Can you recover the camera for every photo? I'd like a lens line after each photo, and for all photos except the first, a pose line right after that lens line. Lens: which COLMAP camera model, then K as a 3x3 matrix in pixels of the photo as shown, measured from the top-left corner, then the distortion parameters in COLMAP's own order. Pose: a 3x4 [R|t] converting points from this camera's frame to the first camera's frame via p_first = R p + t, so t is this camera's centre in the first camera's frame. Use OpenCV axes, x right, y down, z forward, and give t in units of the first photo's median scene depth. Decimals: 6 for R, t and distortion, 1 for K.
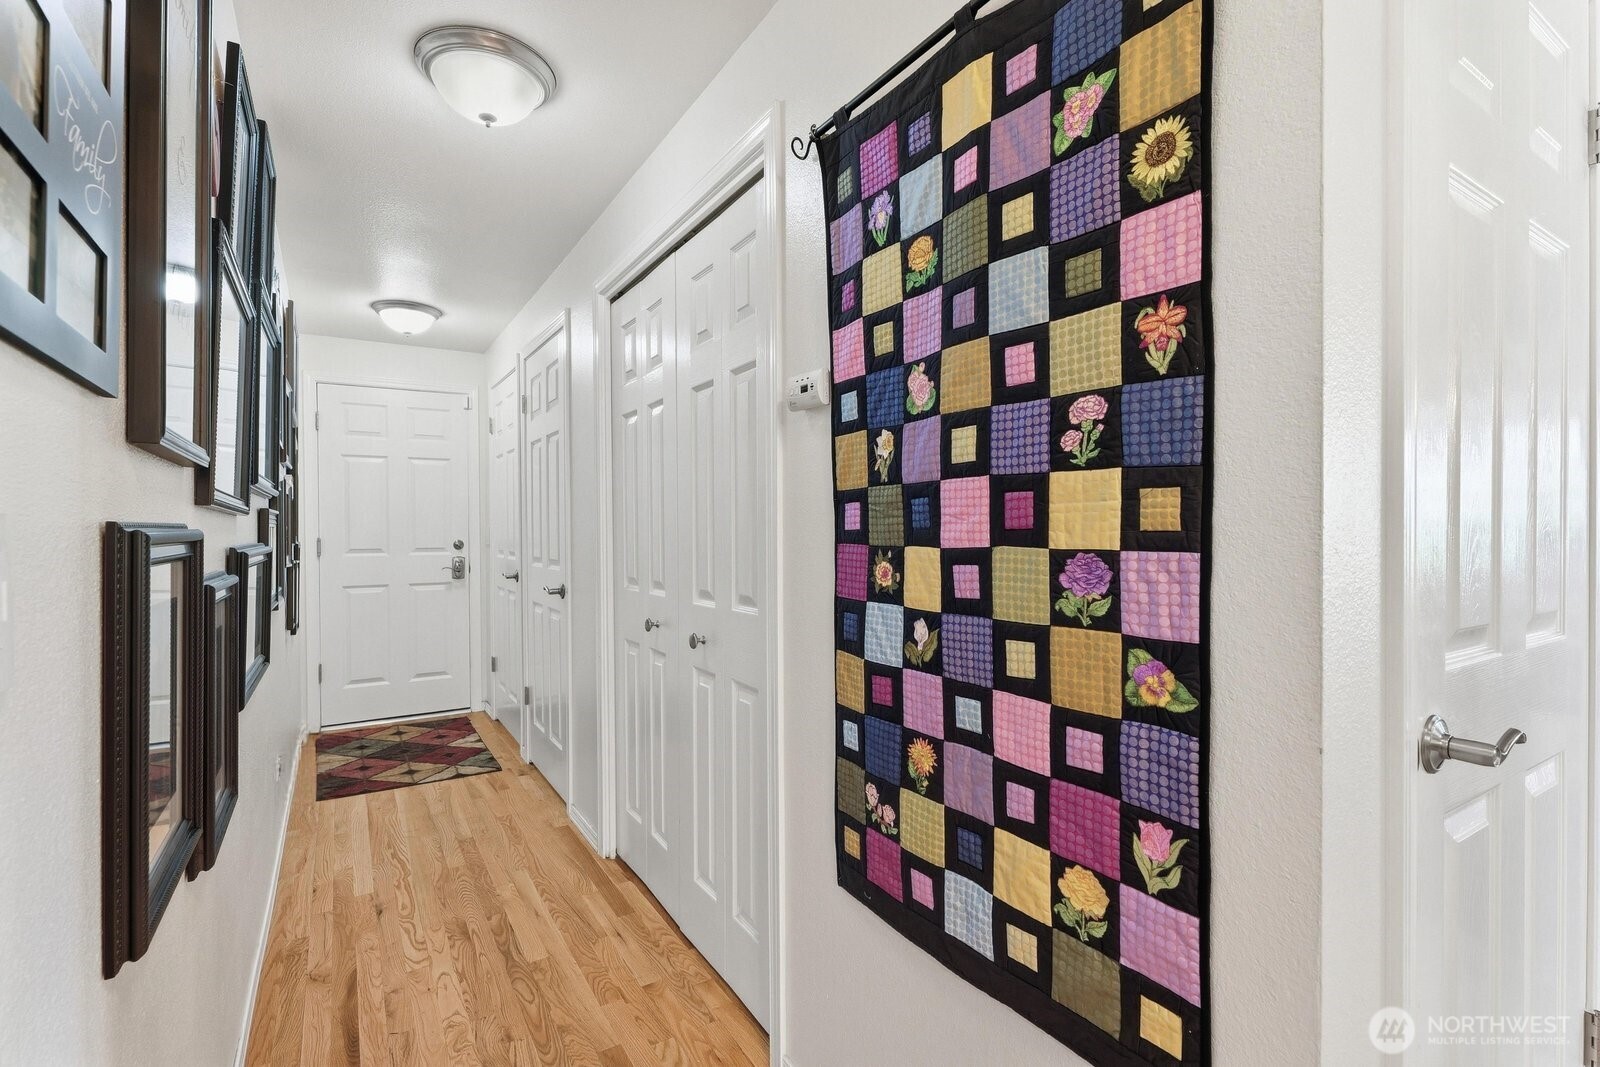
lens RADIAL K [[745.4, 0, 799.9], [0, 745.4, 532.5], [0, 0, 1]] dist [0.000102, 0.000139]
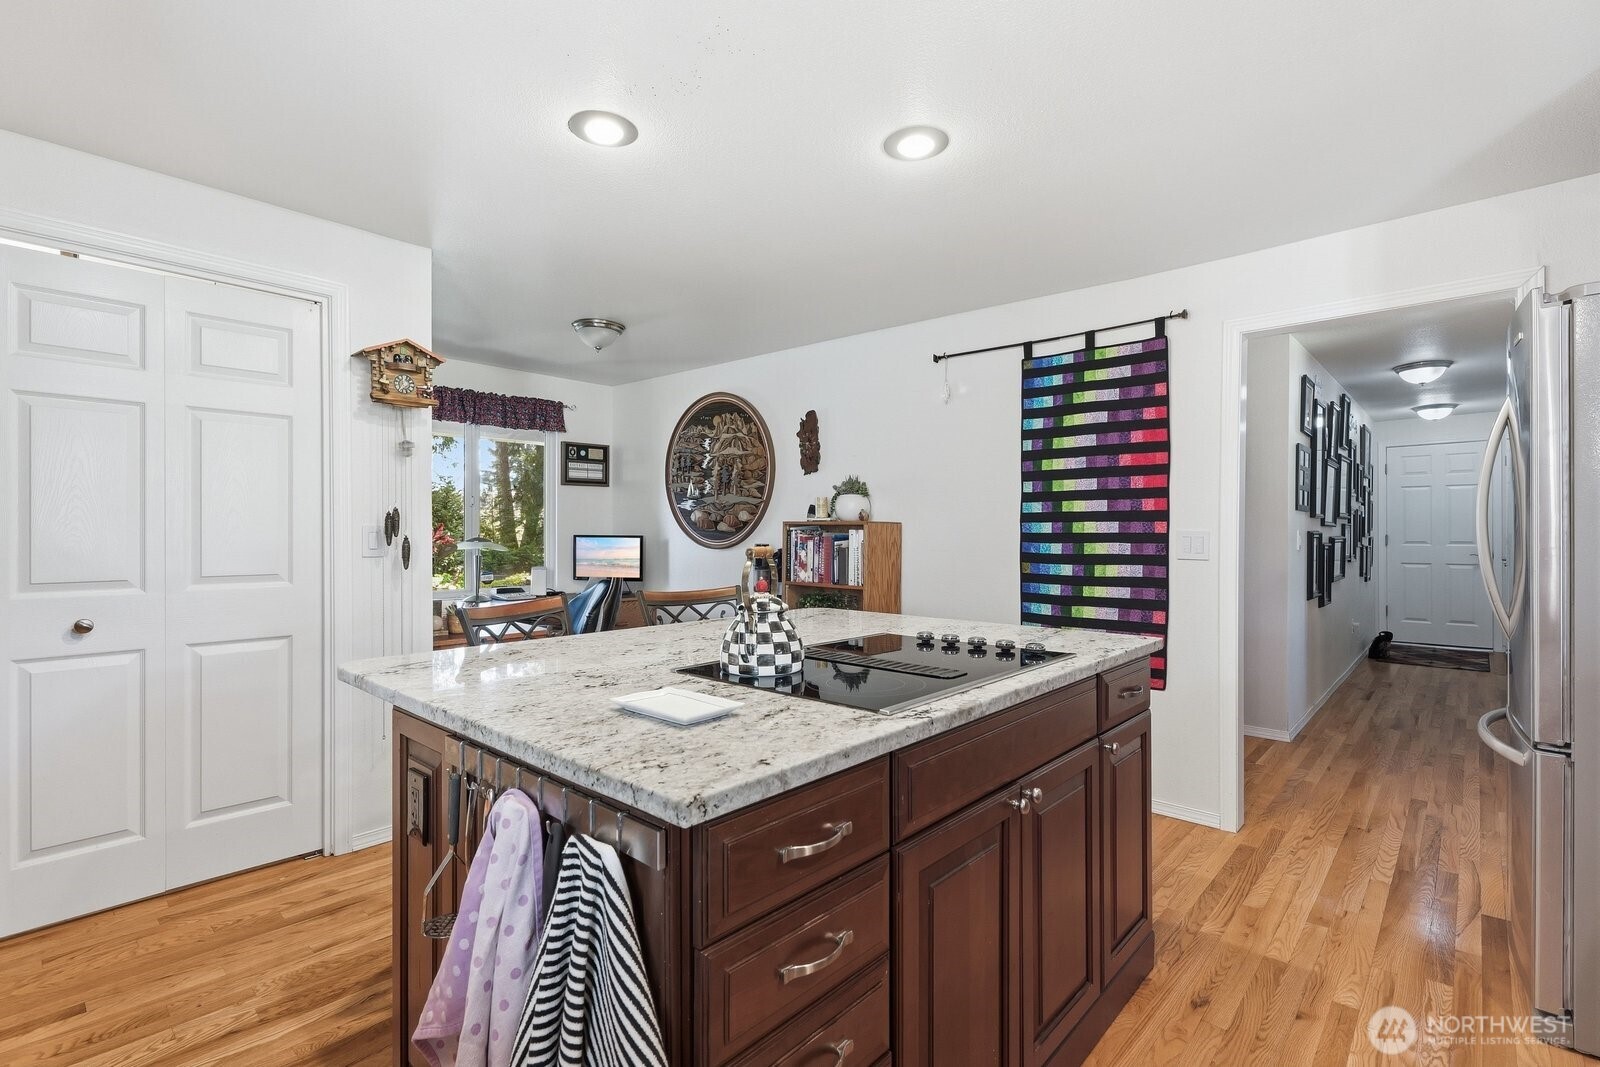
lens RADIAL K [[745.4, 0, 799.4], [0, 745.4, 531.1], [0, 0, 1]] dist [0.000102, 0.000139]
pose [[0.272811, 0.010000, -0.962016, 2.614486], [-0.003267, 0.999950, 0.009468, -0.040999], [0.962062, 0.000560, 0.272830, -3.204476]]
